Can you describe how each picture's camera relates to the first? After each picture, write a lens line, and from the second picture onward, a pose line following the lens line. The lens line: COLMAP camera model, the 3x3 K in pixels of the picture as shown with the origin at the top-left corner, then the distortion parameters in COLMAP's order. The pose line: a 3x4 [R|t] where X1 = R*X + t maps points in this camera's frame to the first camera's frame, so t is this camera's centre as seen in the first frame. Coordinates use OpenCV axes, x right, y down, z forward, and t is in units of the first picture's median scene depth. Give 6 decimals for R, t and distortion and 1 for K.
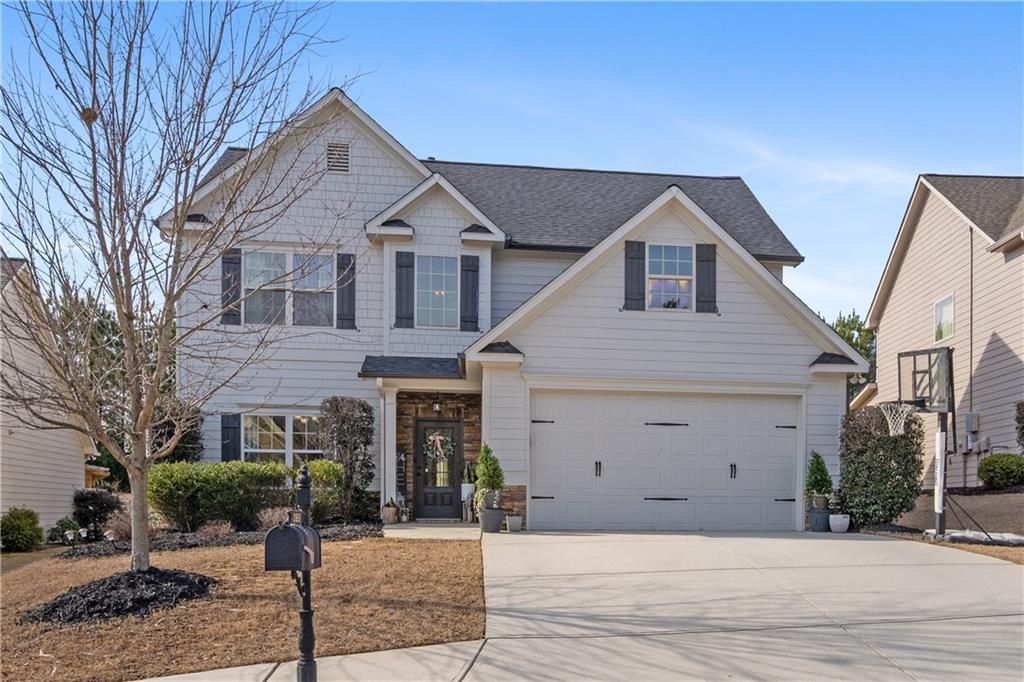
lens RADIAL K [[474.0, 0, 512.2], [0, 474.0, 343.3], [0, 0, 1]] dist [-0.002219, -0.000614]
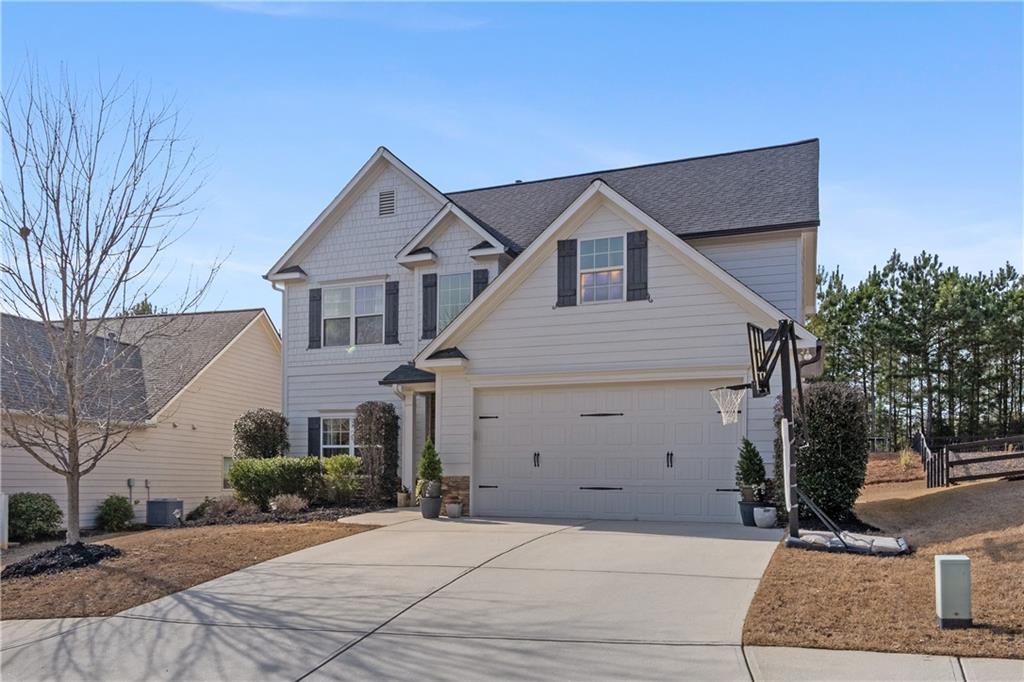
lens RADIAL K [[425.4, 0, 512.1], [0, 425.4, 339.1], [0, 0, 1]] dist [-0.000437, -0.000331]
pose [[0.955830, -0.094781, -0.278218, 0.388498], [0.094335, 0.995427, -0.015022, 0.004522], [0.278370, -0.011887, 0.960400, 0.066365]]
